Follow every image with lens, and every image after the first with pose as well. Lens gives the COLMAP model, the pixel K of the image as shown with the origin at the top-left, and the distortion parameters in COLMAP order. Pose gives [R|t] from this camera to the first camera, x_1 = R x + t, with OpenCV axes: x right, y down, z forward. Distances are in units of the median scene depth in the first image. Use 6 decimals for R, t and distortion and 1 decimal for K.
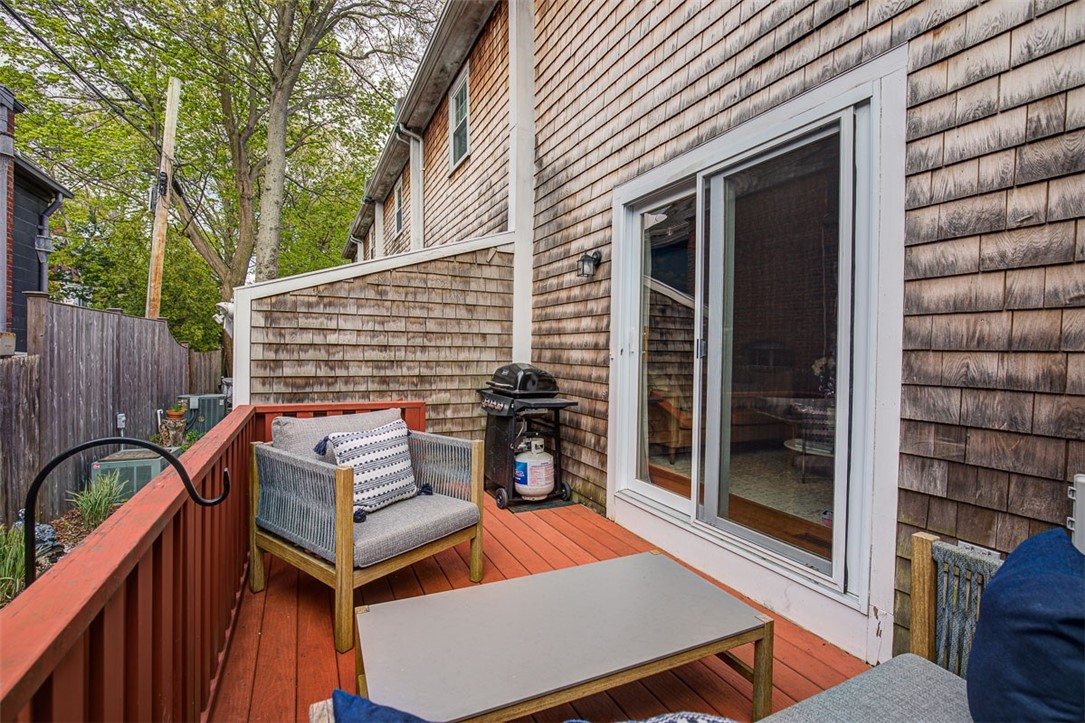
lens RADIAL K [[495.4, 0, 537.5], [0, 495.4, 361.5], [0, 0, 1]] dist [0.008767, -0.001965]
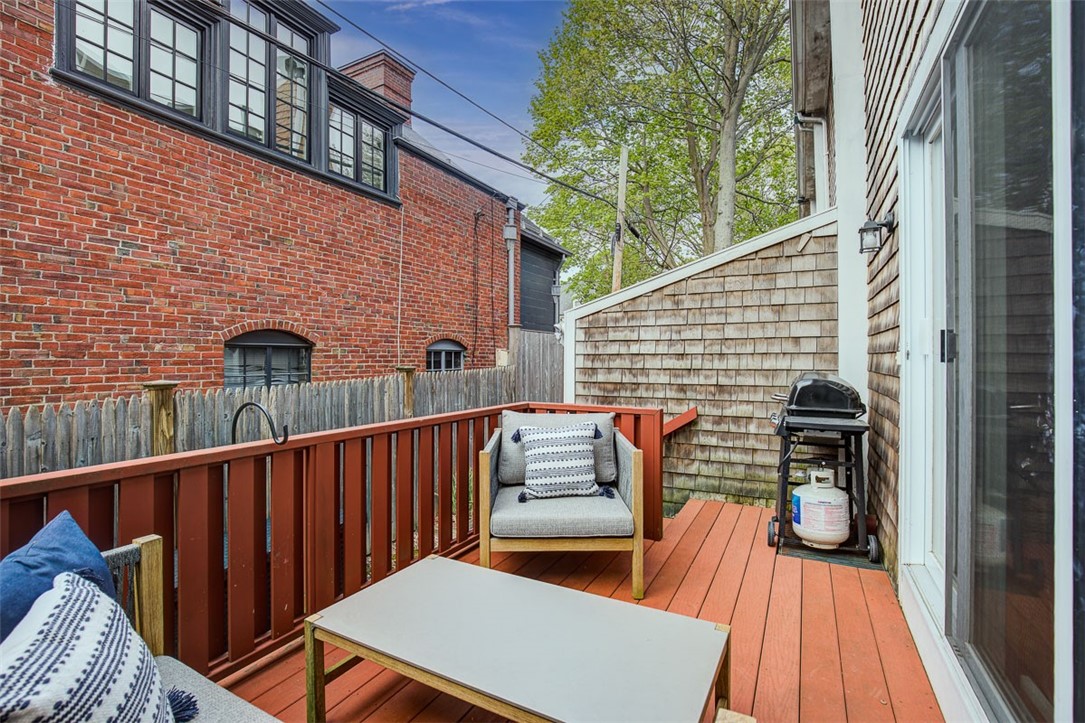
lens RADIAL K [[495.4, 0, 544.6], [0, 495.4, 357.4], [0, 0, 1]] dist [0.008767, -0.001965]
pose [[0.619719, -0.016979, -0.784640, 0.316685], [-0.007728, 0.999585, -0.027734, 0.005047], [0.784785, 0.023251, 0.619331, 0.157515]]
